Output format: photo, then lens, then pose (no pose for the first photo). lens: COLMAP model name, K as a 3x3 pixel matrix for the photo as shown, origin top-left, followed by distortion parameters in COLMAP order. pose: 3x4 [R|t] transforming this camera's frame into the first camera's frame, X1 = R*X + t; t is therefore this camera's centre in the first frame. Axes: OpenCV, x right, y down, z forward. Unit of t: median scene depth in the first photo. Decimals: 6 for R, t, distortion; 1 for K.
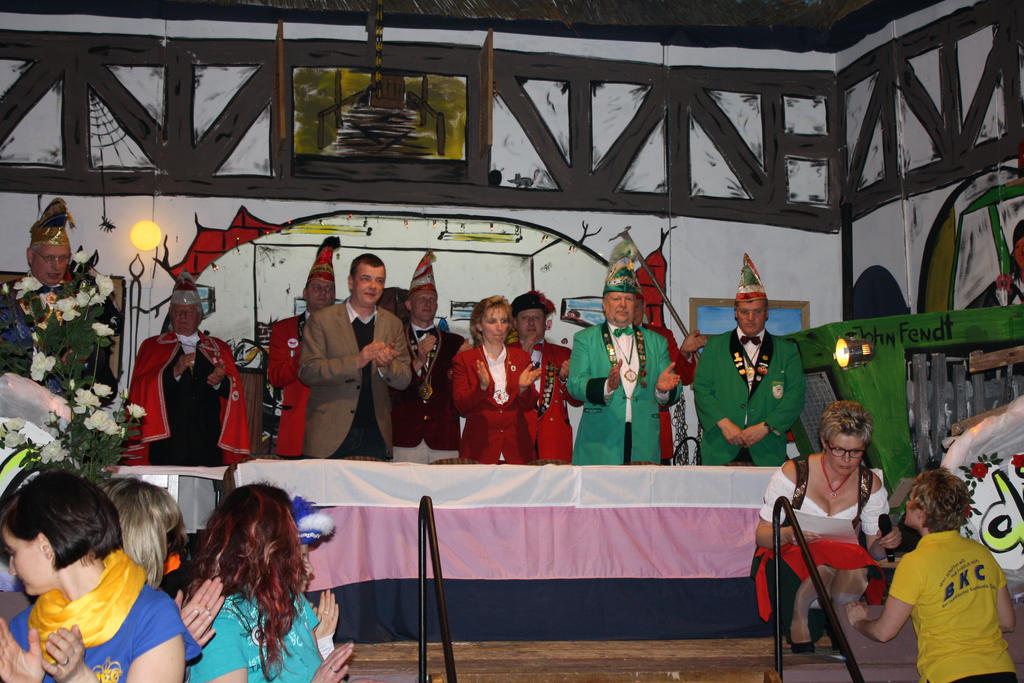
lens RADIAL K [[1589.3, 0, 512.0], [0, 1589.3, 341.5], [0, 0, 1]] dist [-0.035182, 0.132577]
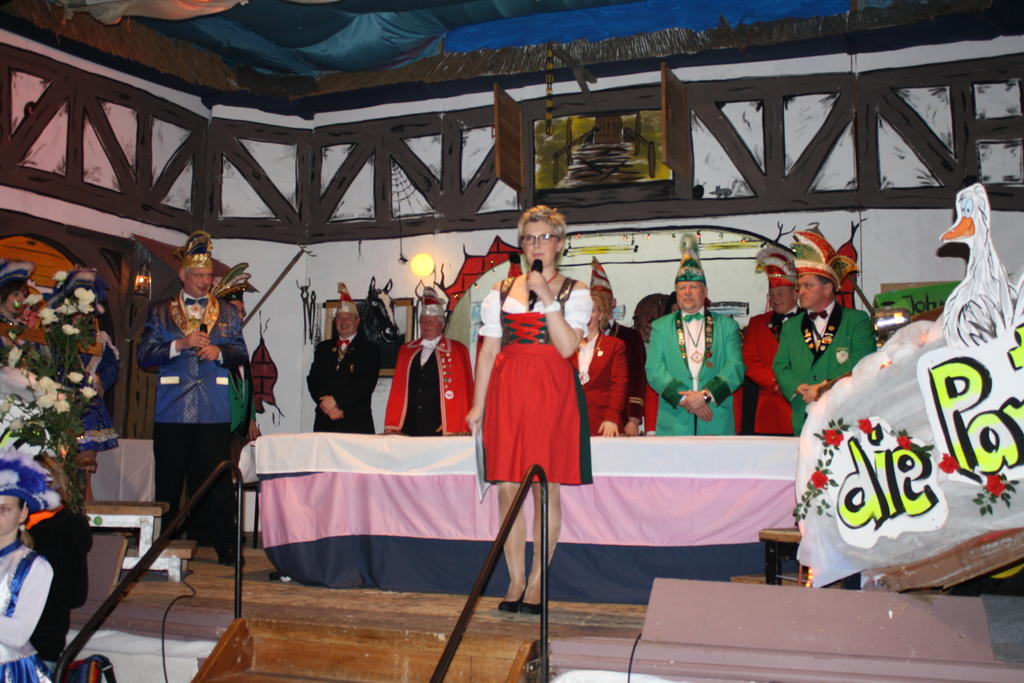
lens RADIAL K [[1158.9, 0, 516.7], [0, 1158.9, 346.9], [0, 0, 1]] dist [-0.100616, 0.136479]
pose [[0.862409, -0.045151, -0.504194, 0.300345], [0.039285, 0.998980, -0.022265, 0.023555], [0.504685, -0.000605, 0.863303, 0.216548]]
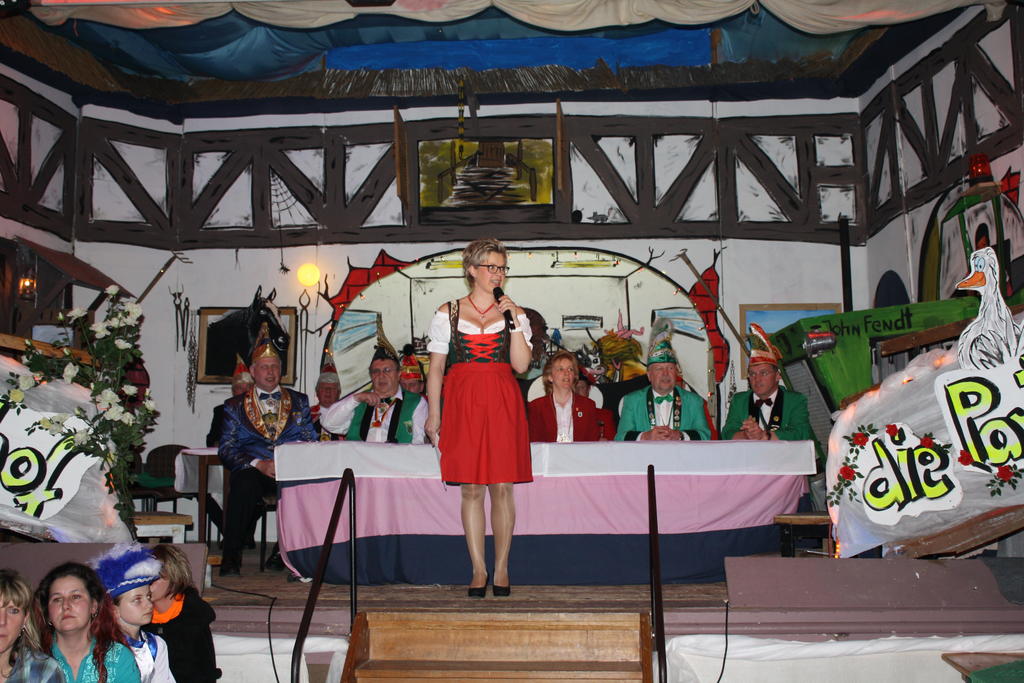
lens RADIAL K [[1189.1, 0, 516.1], [0, 1189.1, 338.9], [0, 0, 1]] dist [-0.106718, 0.170999]
pose [[0.972626, -0.037699, -0.229297, 0.159397], [0.034663, 0.999250, -0.017256, 0.009428], [0.229776, 0.008835, 0.973204, 0.071348]]
